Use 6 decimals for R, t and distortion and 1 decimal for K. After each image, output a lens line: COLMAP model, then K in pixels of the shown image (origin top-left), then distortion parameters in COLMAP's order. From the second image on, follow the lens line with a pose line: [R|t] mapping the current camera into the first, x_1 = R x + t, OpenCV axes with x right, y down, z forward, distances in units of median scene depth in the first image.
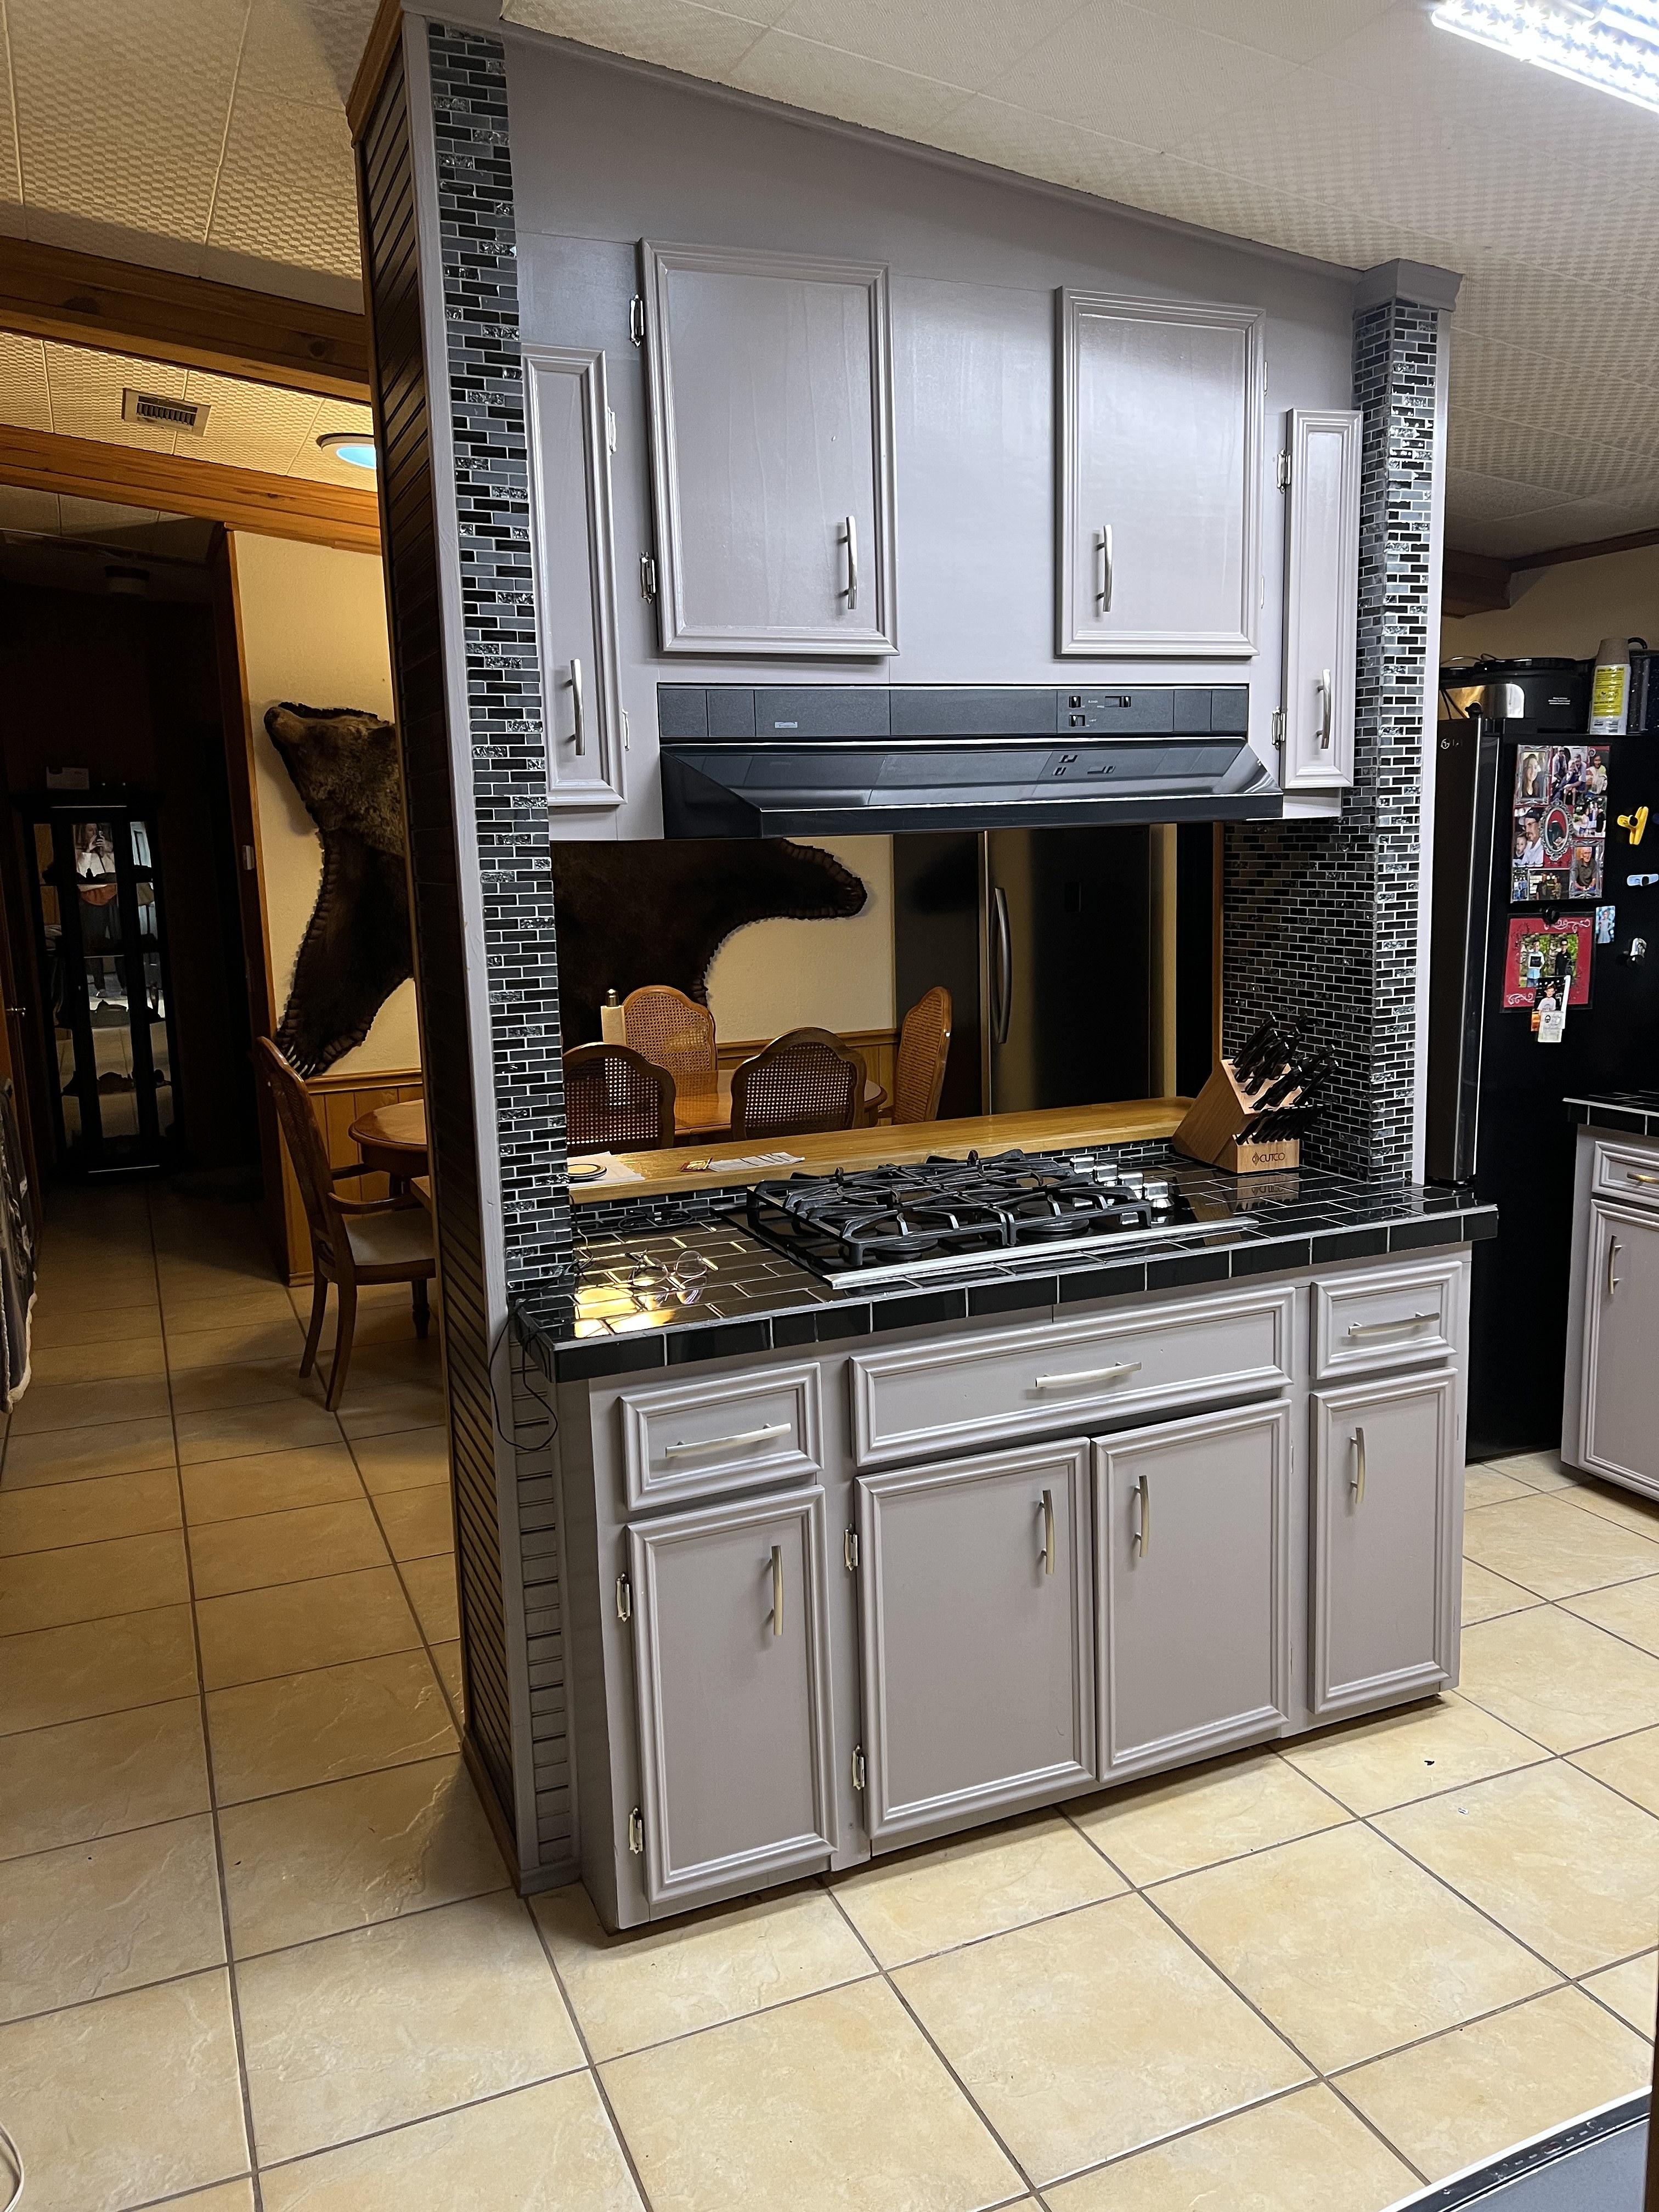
lens RADIAL K [[1653.2, 0, 793.2], [0, 1653.2, 1115.7], [0, 0, 1]] dist [0.057594, -0.061520]
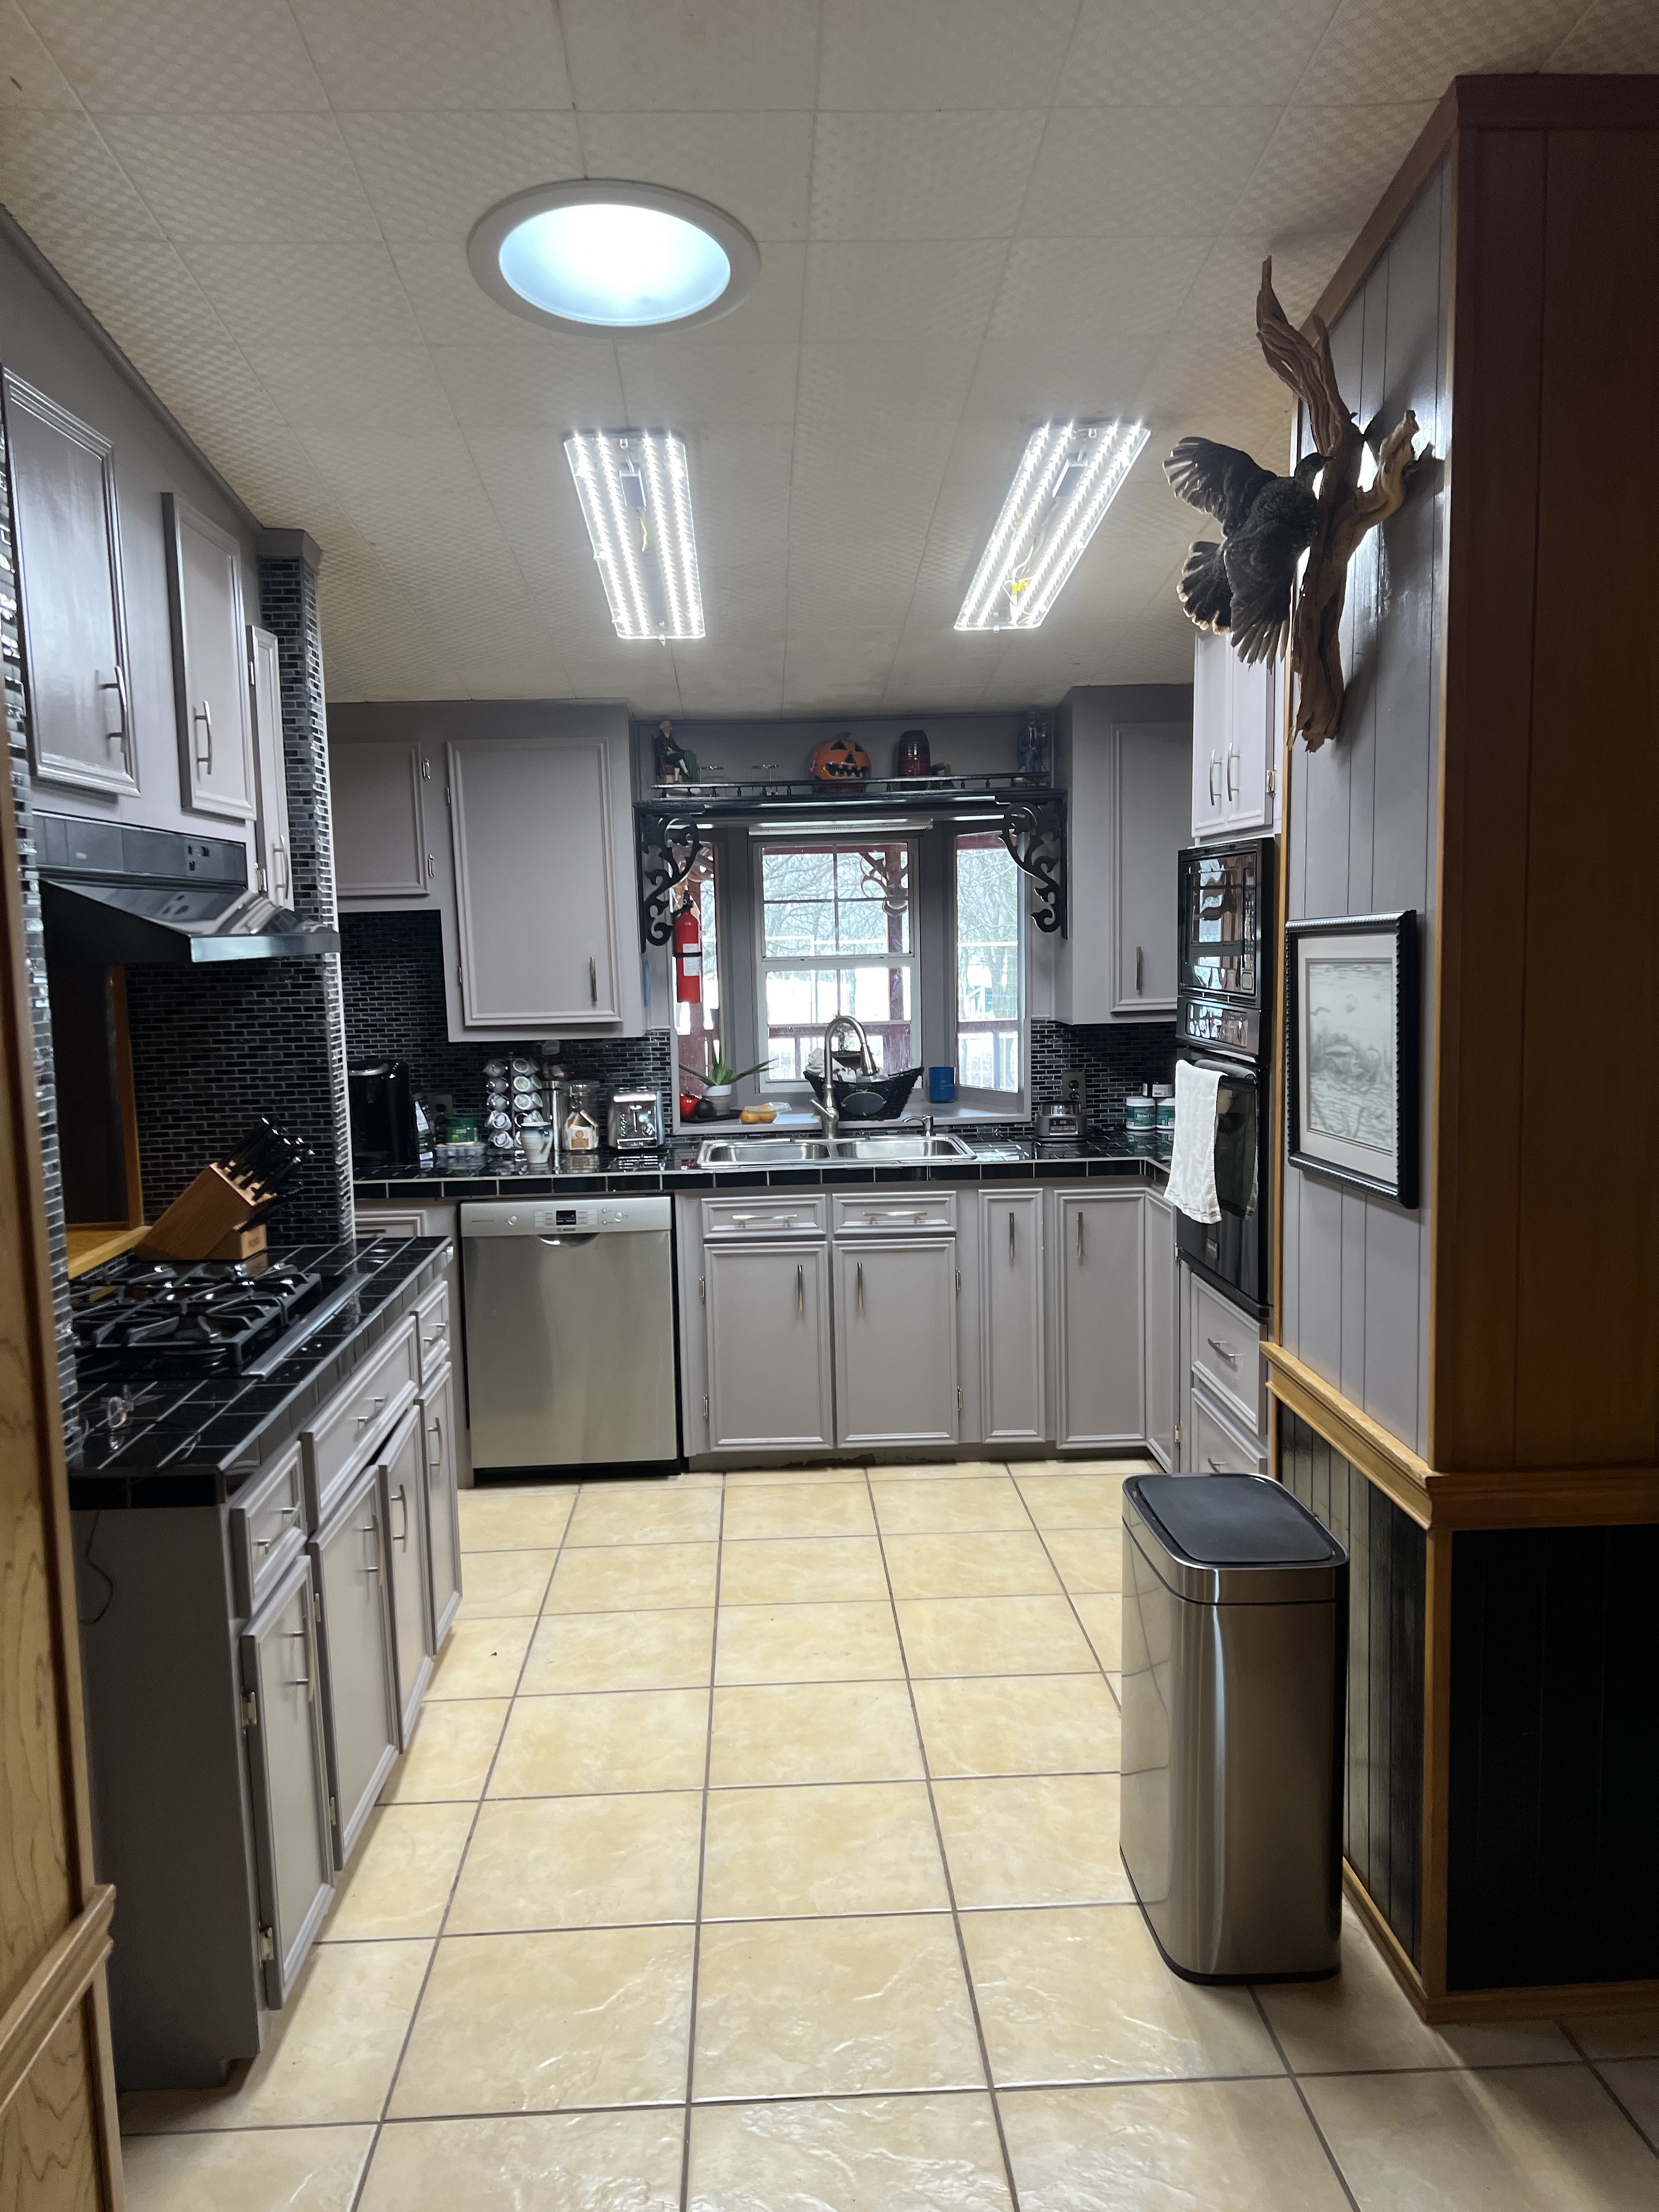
lens RADIAL K [[1674.7, 0, 826.0], [0, 1674.7, 1156.6], [0, 0, 1]] dist [0.044058, -0.000170]
pose [[0.354245, -0.108258, 0.928865, -0.696511], [0.177307, 0.983035, 0.046951, -0.019035], [-0.918190, 0.148062, 0.367431, 0.193770]]
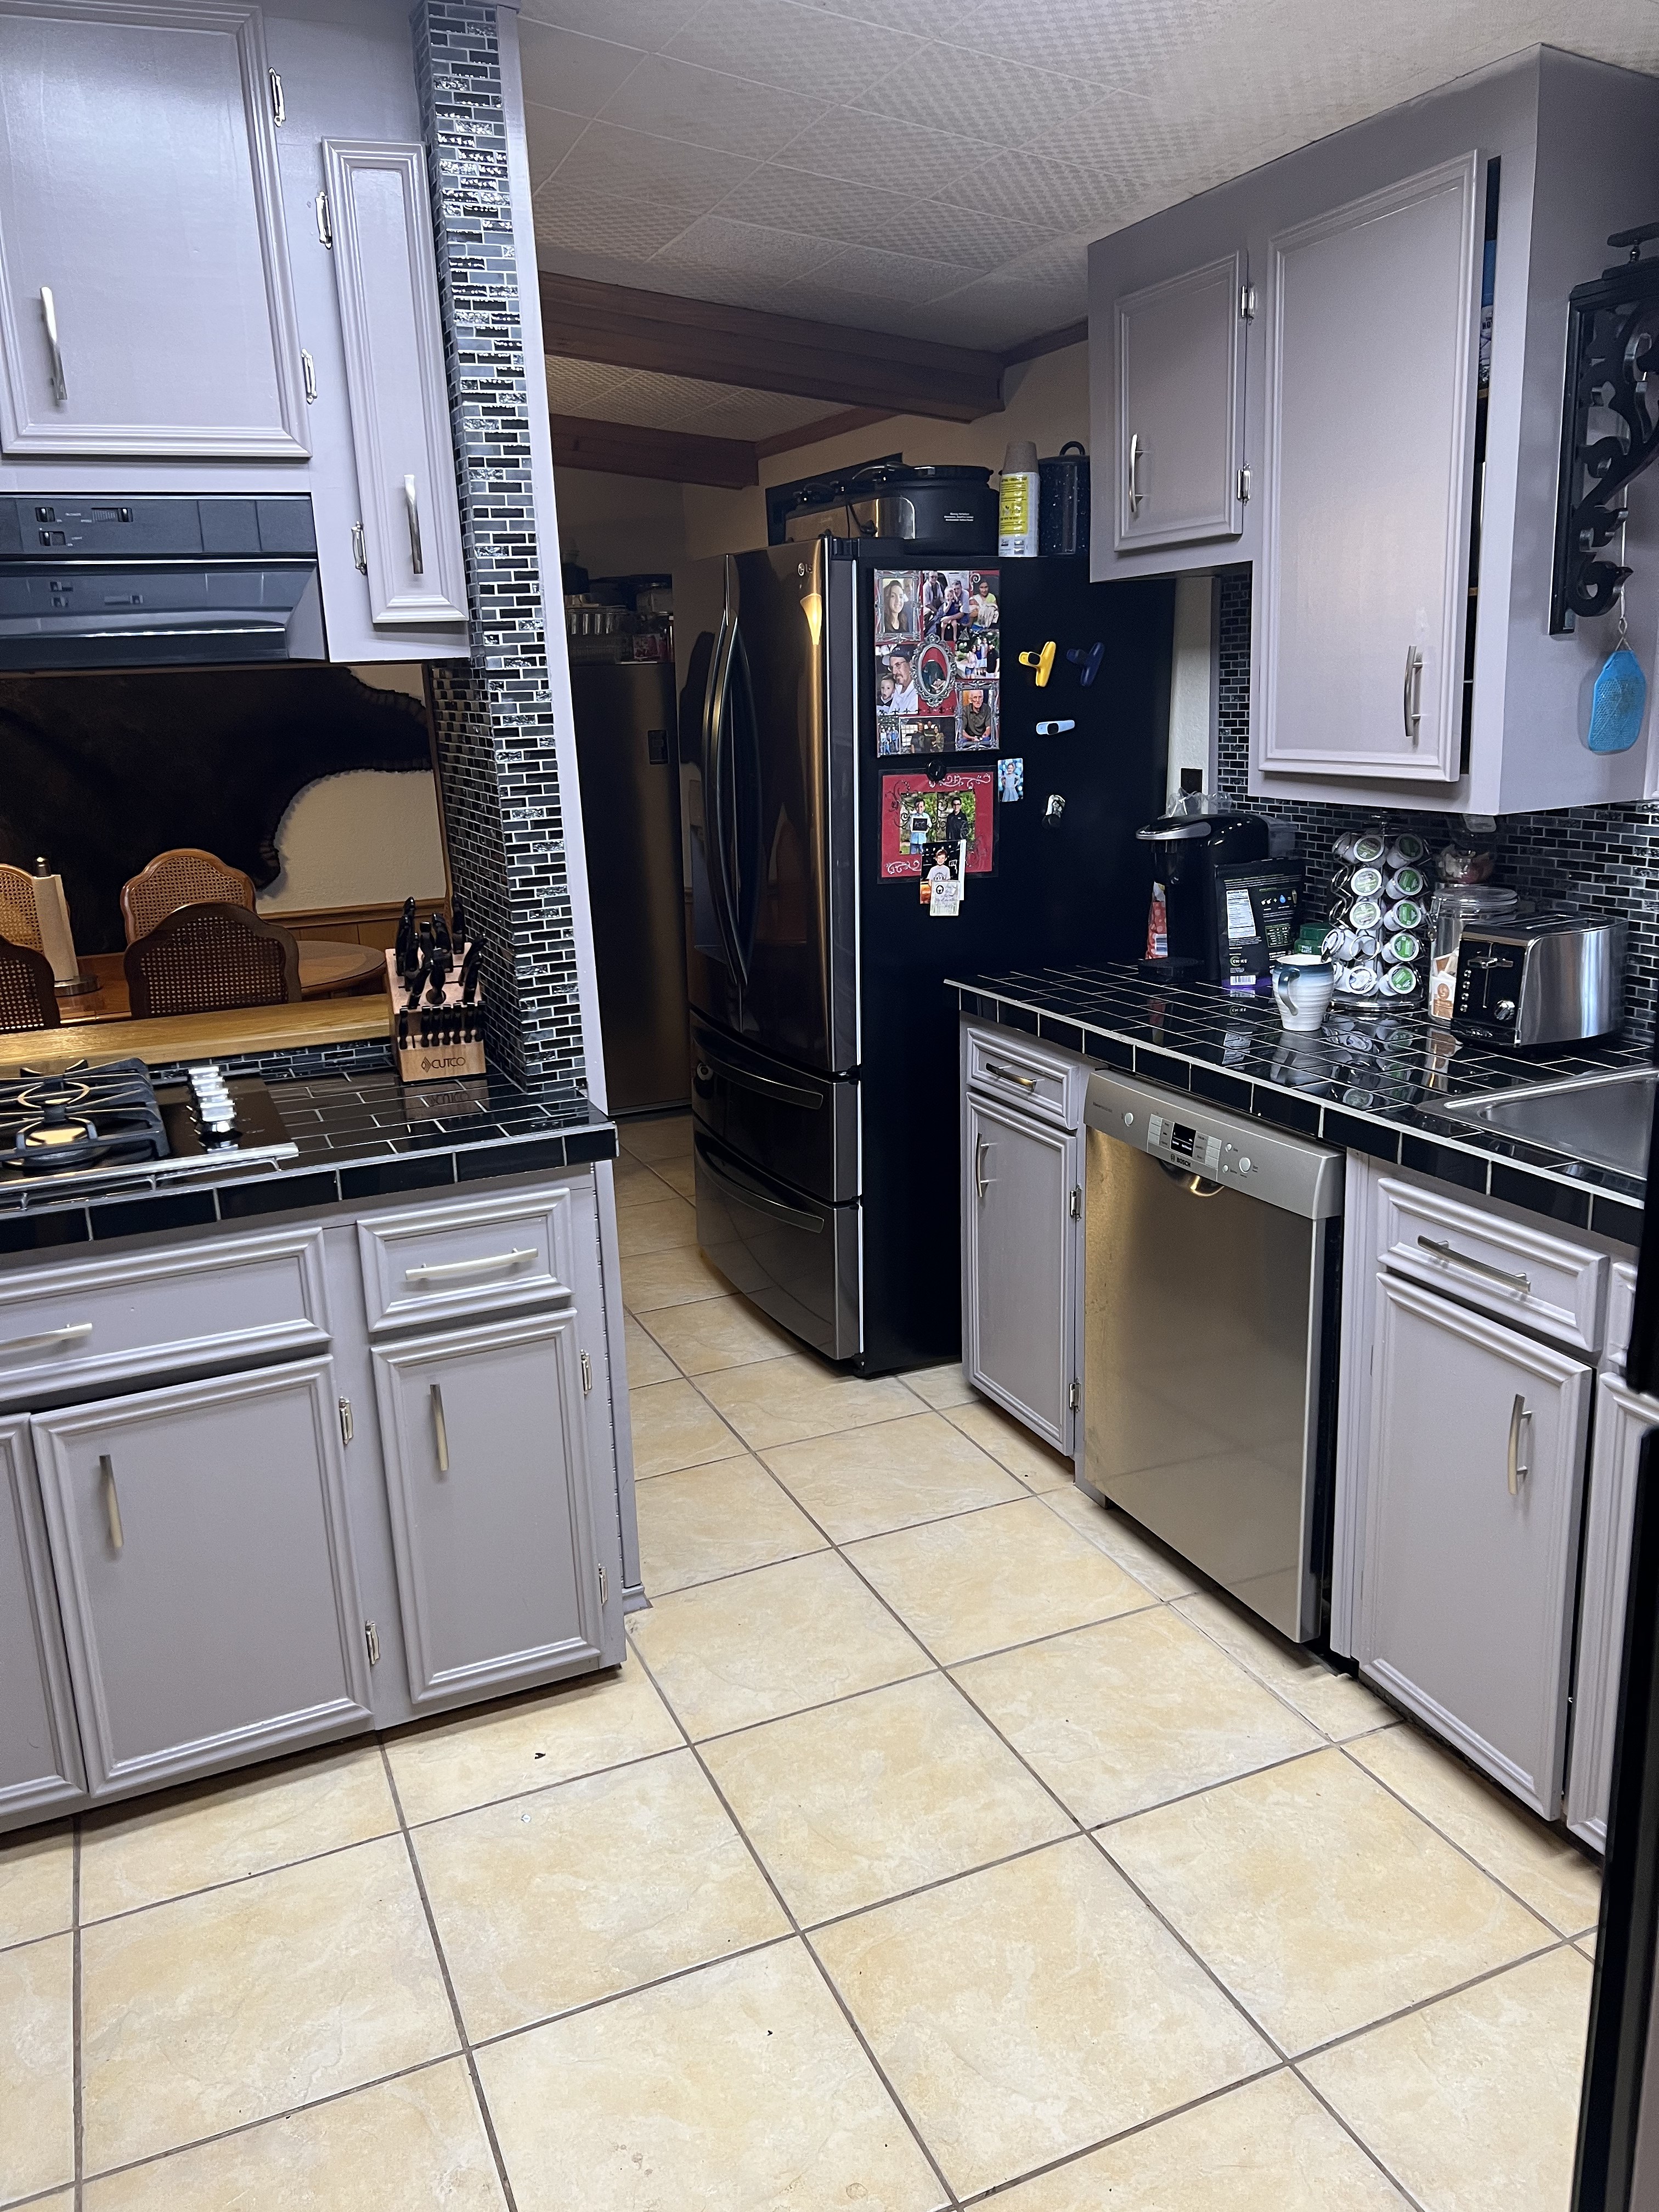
lens RADIAL K [[1653.2, 0, 793.2], [0, 1653.2, 1115.7], [0, 0, 1]] dist [0.057594, -0.061520]
pose [[0.999898, -0.010603, -0.009520, 0.498878], [0.011419, 0.995865, 0.090130, -0.024374], [0.008525, -0.090230, 0.995884, 0.150400]]
